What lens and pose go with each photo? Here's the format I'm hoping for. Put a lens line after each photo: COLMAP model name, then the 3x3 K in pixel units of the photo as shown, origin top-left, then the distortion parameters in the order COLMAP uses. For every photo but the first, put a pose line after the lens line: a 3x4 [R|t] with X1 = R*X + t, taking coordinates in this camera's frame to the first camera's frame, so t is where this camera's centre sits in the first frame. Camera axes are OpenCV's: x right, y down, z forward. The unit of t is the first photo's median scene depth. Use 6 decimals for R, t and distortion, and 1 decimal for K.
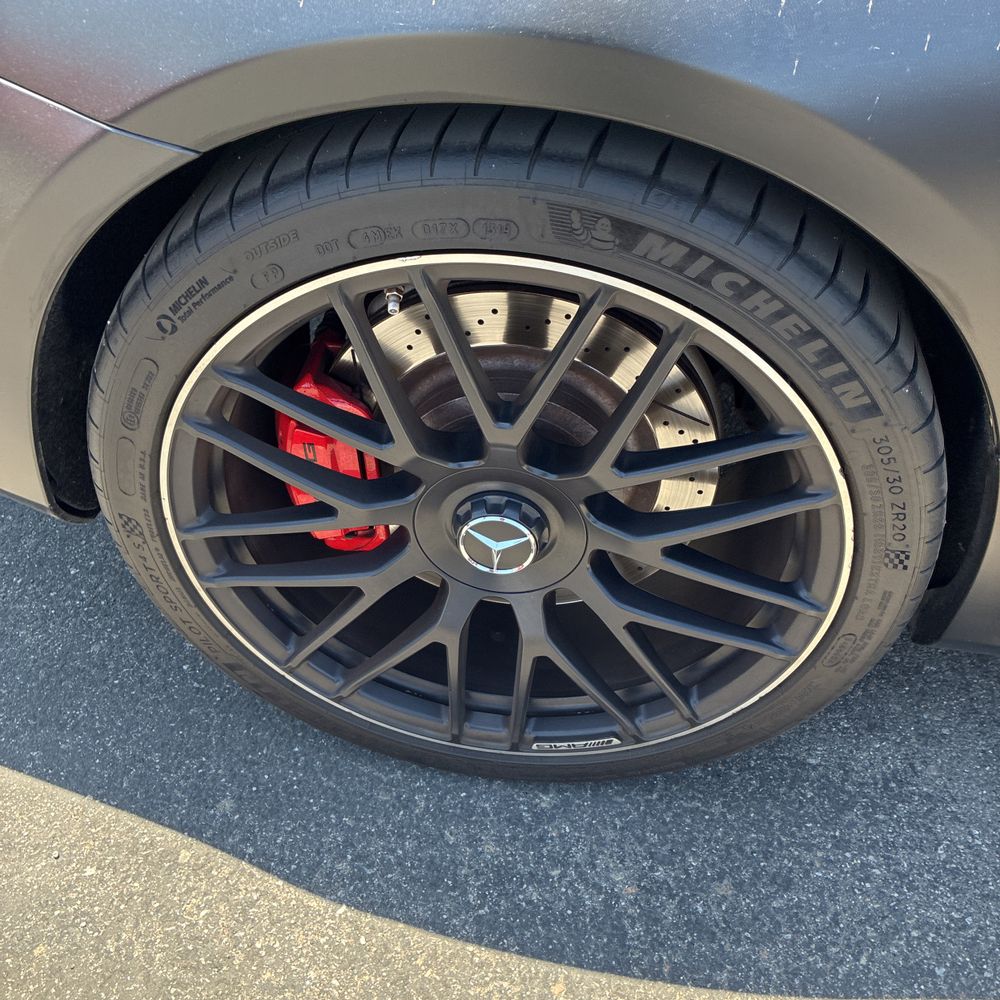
lens RADIAL K [[1018.3, 0, 492.9], [0, 1018.3, 501.4], [0, 0, 1]] dist [0.019496, -0.010913]
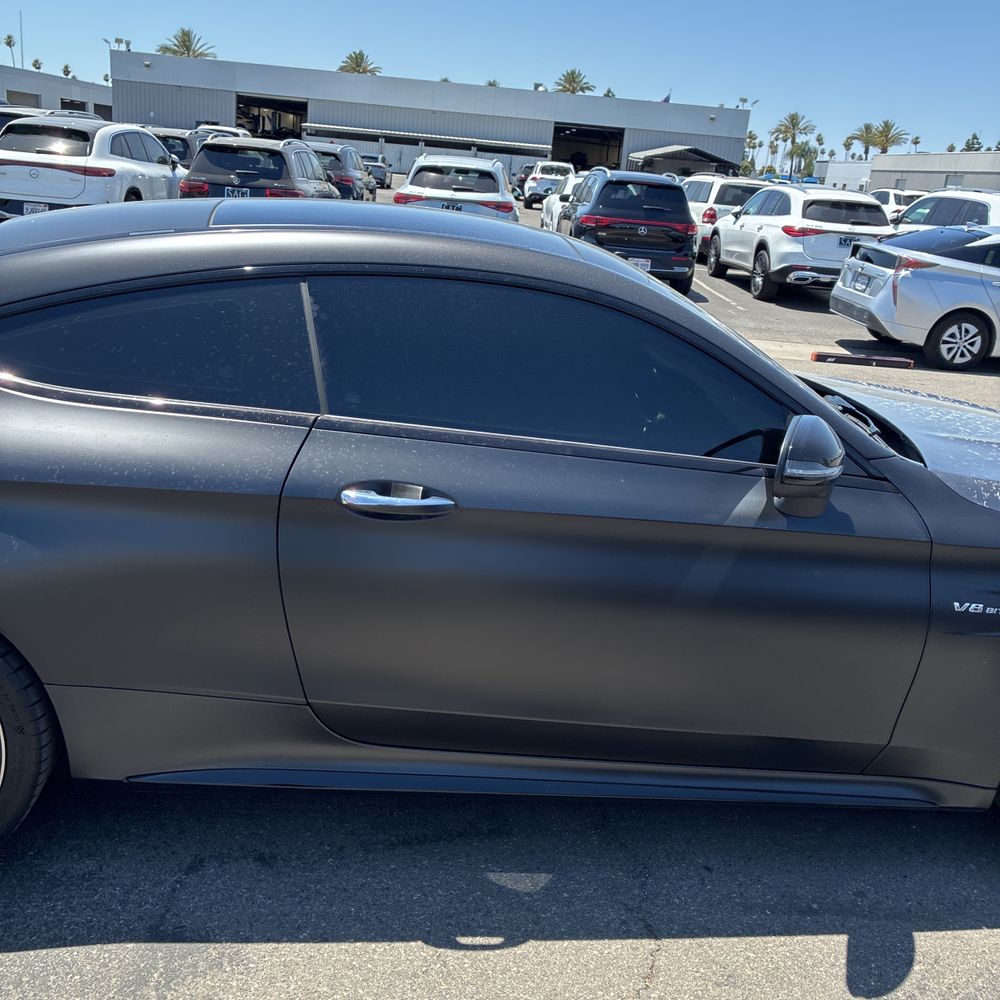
lens RADIAL K [[1018.3, 0, 492.9], [0, 1018.3, 501.4], [0, 0, 1]] dist [0.019496, -0.010913]
pose [[0.967832, -0.002761, 0.251580, 0.878249], [0.113870, 0.896471, -0.428221, 0.761397], [-0.224352, 0.443093, 0.867948, -1.755393]]
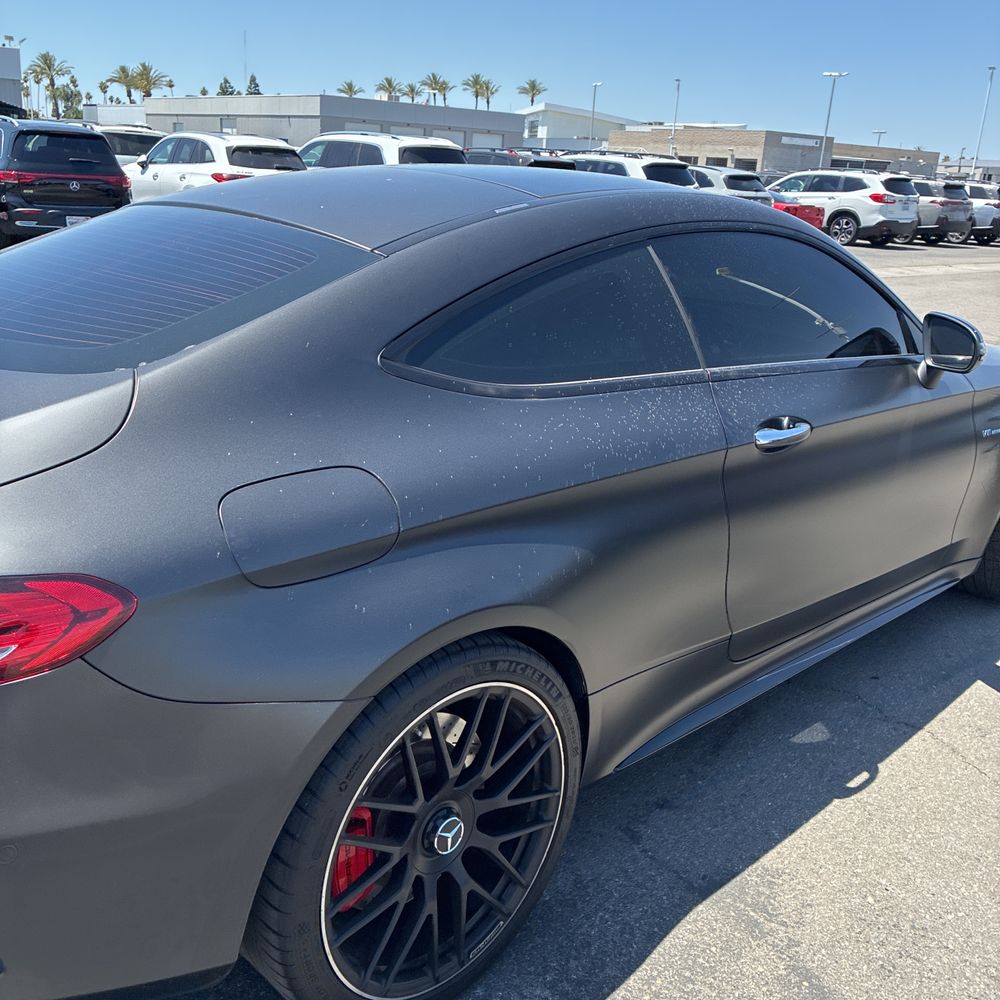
lens RADIAL K [[1018.3, 0, 492.9], [0, 1018.3, 501.4], [0, 0, 1]] dist [0.019496, -0.010913]
pose [[0.605863, -0.221905, 0.763995, -1.409509], [0.525765, 0.832398, -0.175170, -0.114949], [-0.597077, 0.507811, 0.620989, -0.691065]]
